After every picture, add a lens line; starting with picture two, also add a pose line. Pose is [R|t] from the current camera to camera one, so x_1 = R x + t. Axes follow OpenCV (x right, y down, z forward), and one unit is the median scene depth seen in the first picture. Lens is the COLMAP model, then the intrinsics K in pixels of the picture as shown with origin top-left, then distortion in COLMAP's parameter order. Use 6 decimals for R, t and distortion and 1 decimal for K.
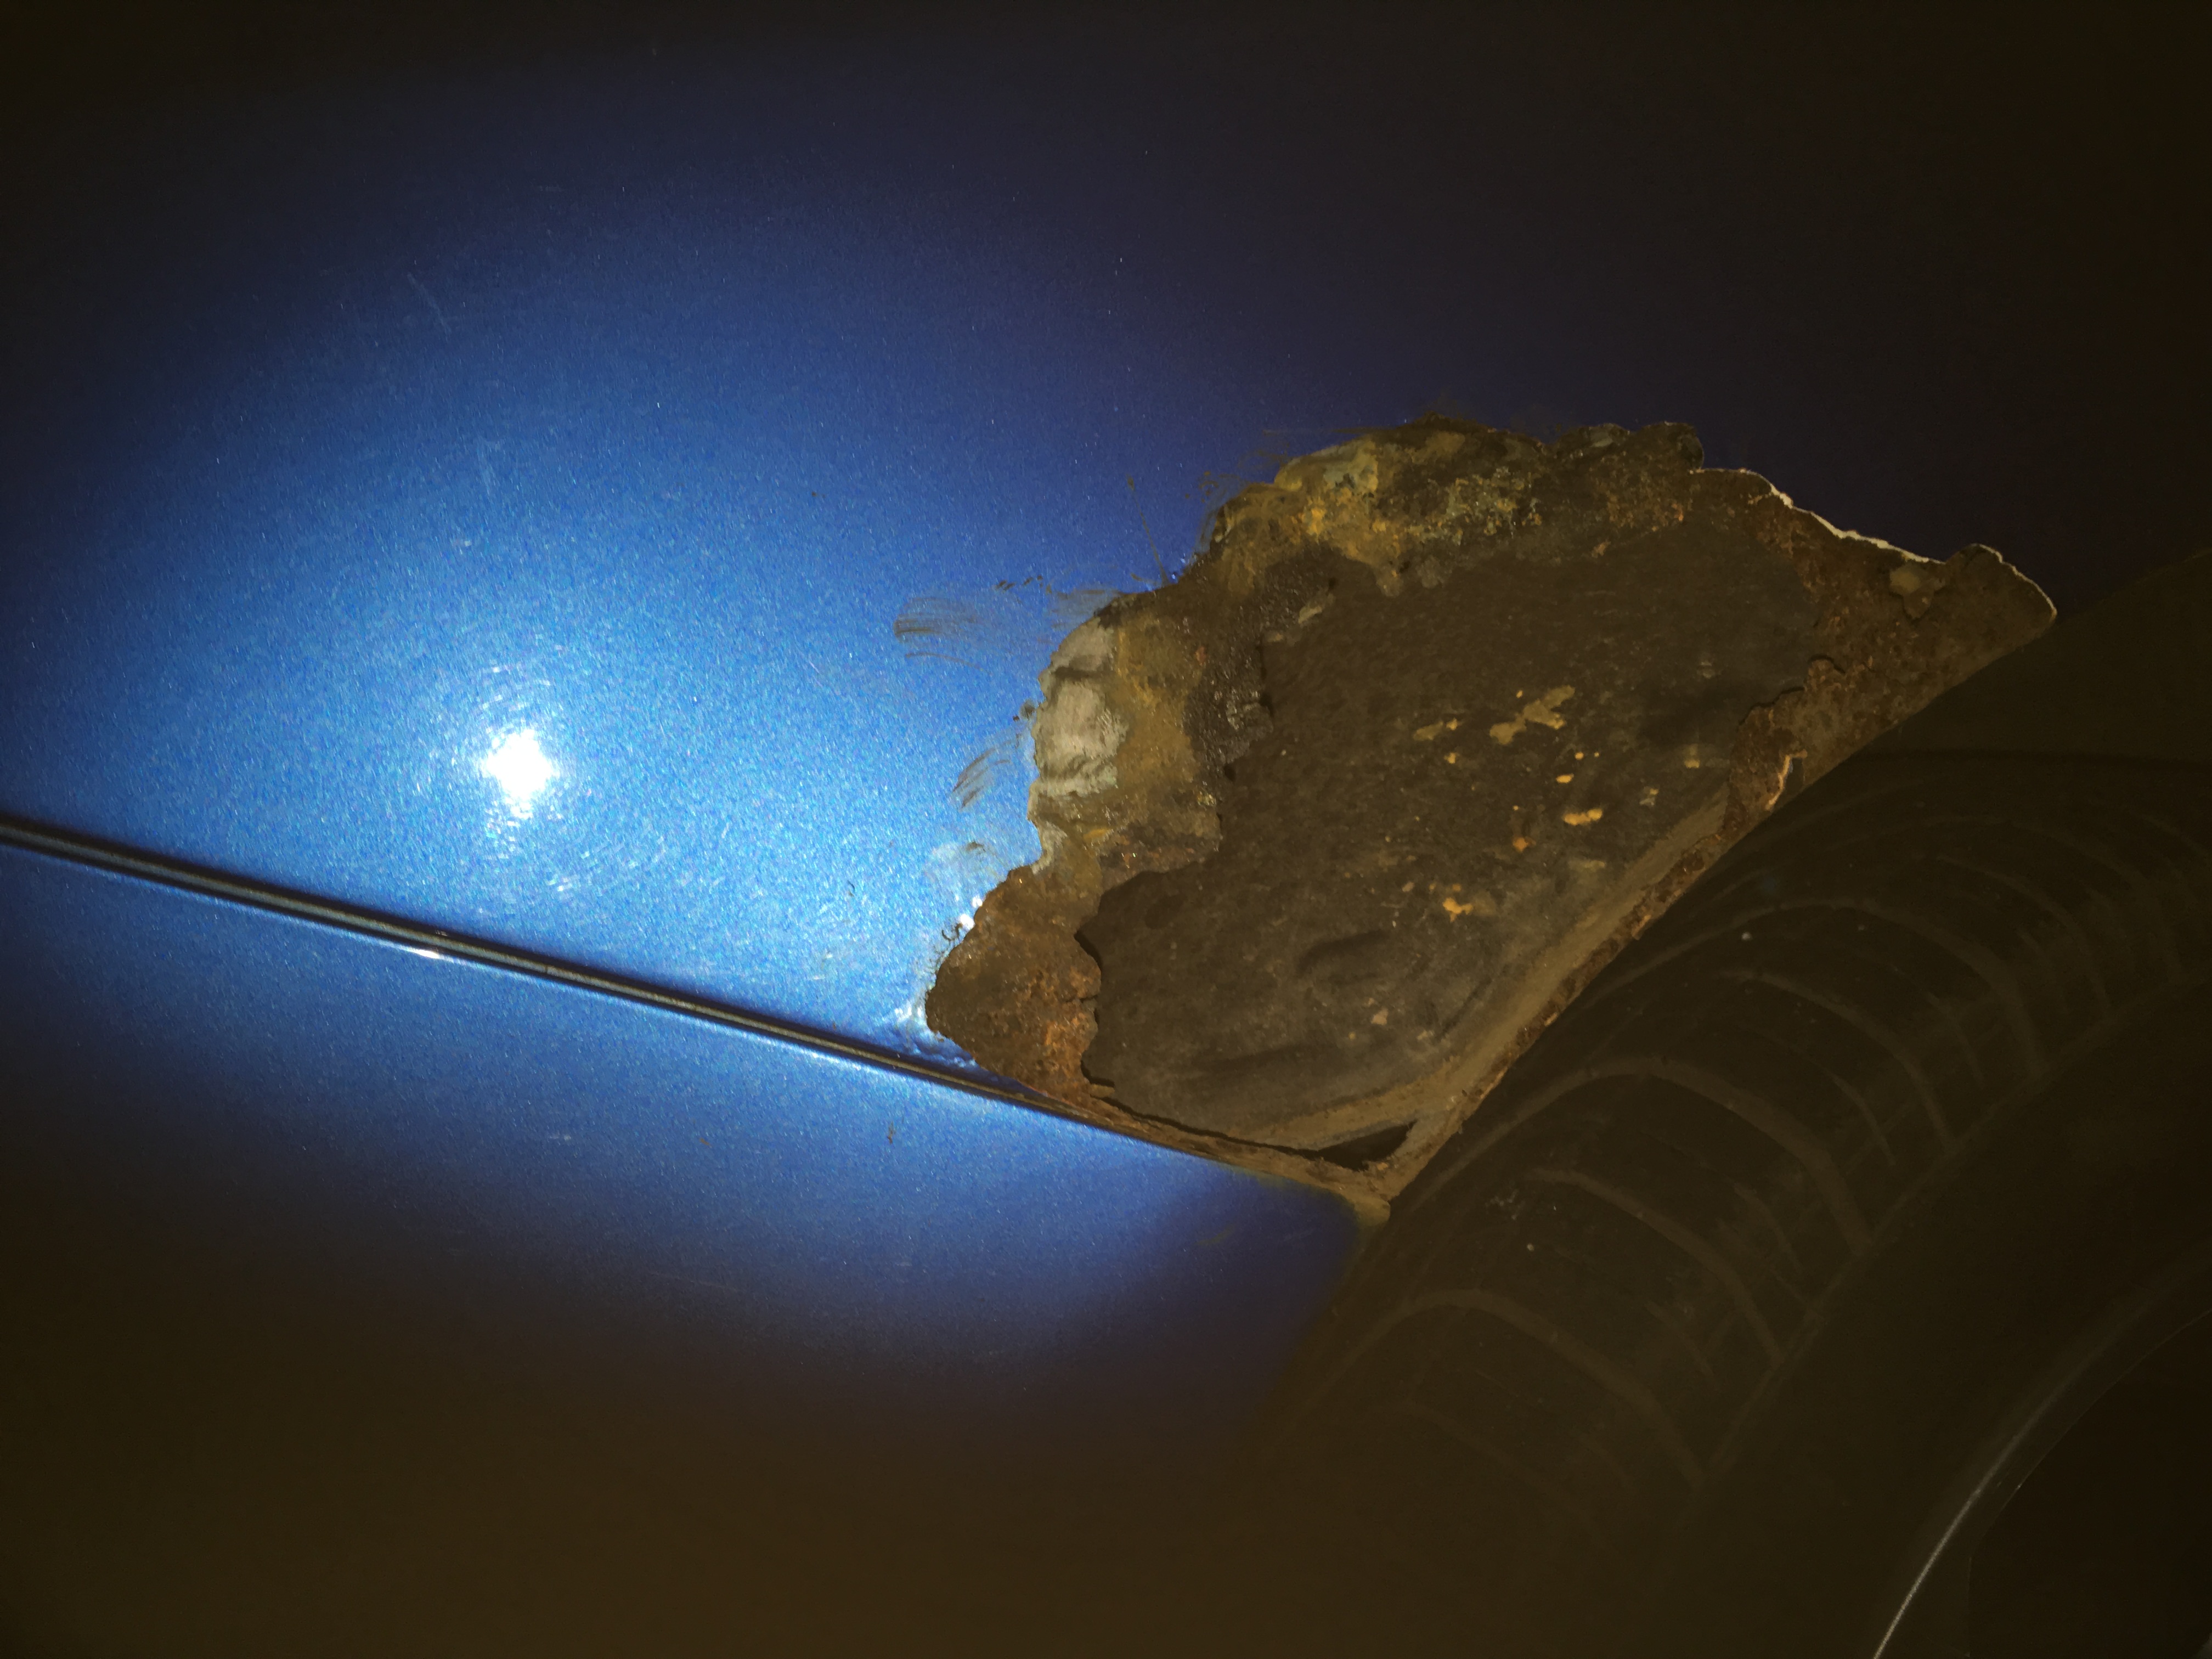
lens RADIAL K [[1919.0, 0, 1108.6], [0, 1919.0, 827.3], [0, 0, 1]] dist [0.102562, -0.153574]
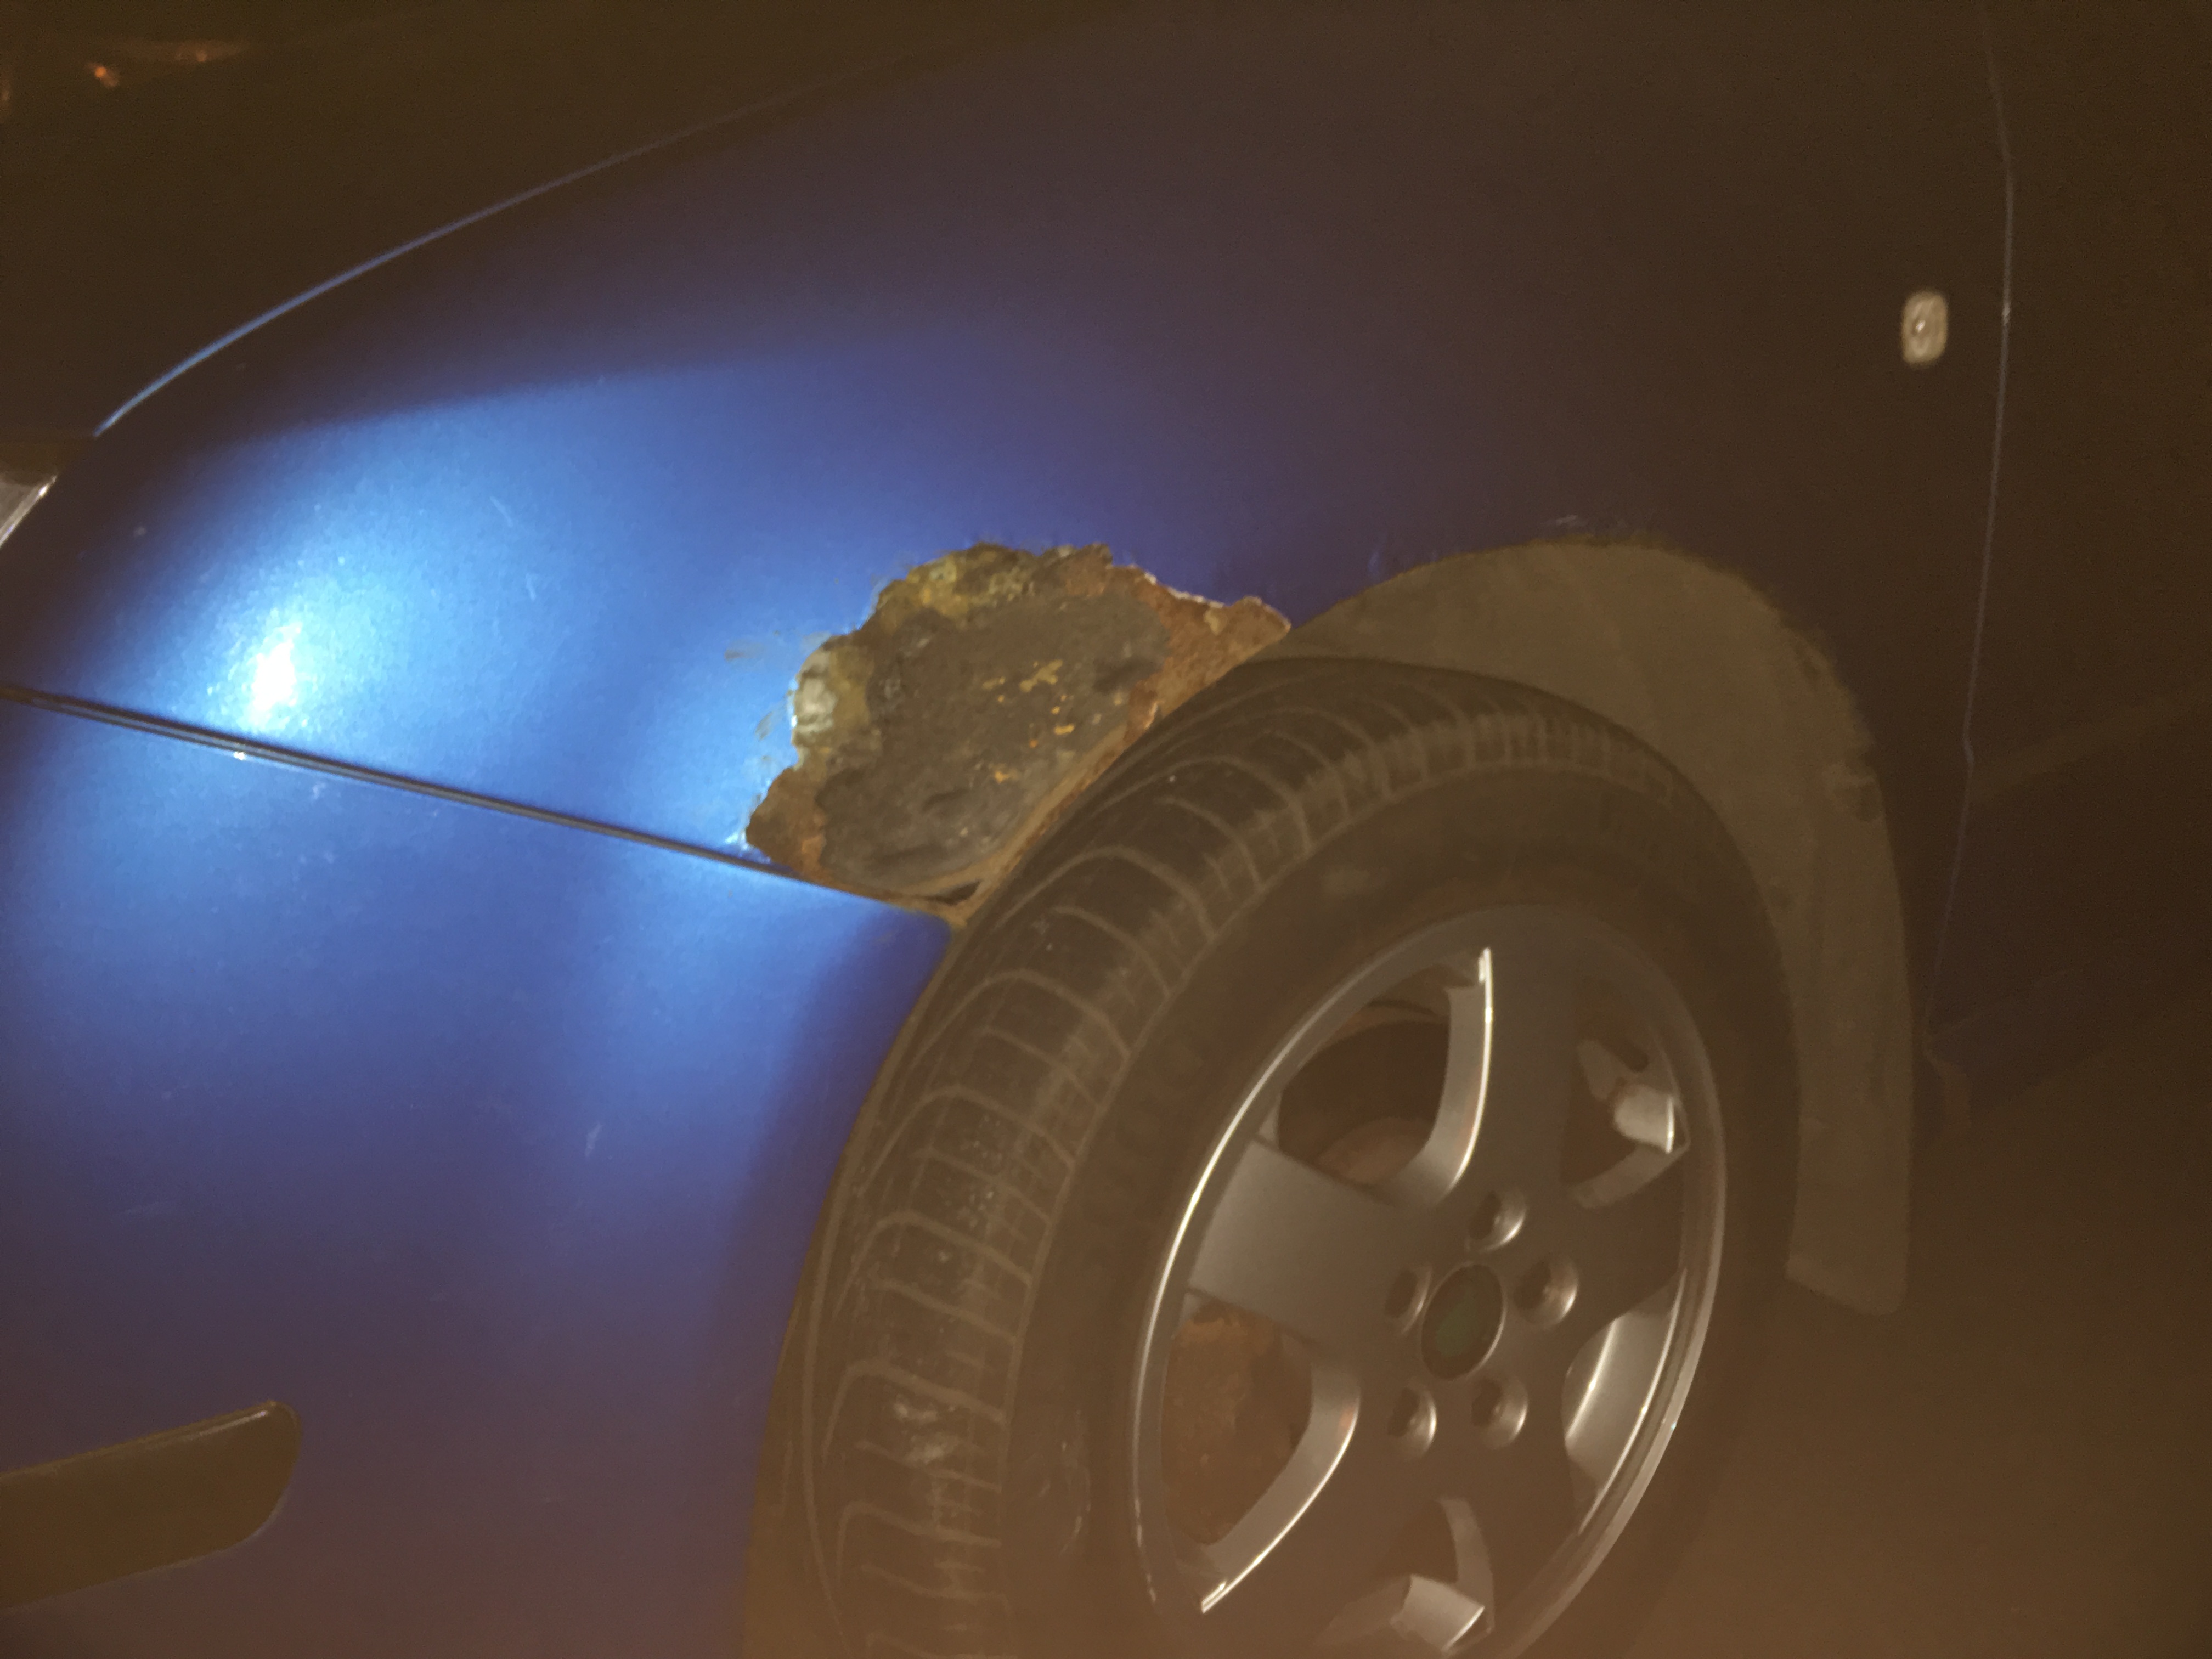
lens RADIAL K [[1919.0, 0, 1108.6], [0, 1919.0, 827.3], [0, 0, 1]] dist [0.102562, -0.153574]
pose [[0.984694, -0.022582, 0.172824, -0.059737], [0.003556, 0.993968, 0.109615, -0.130841], [-0.174257, -0.107323, 0.978834, -1.035551]]
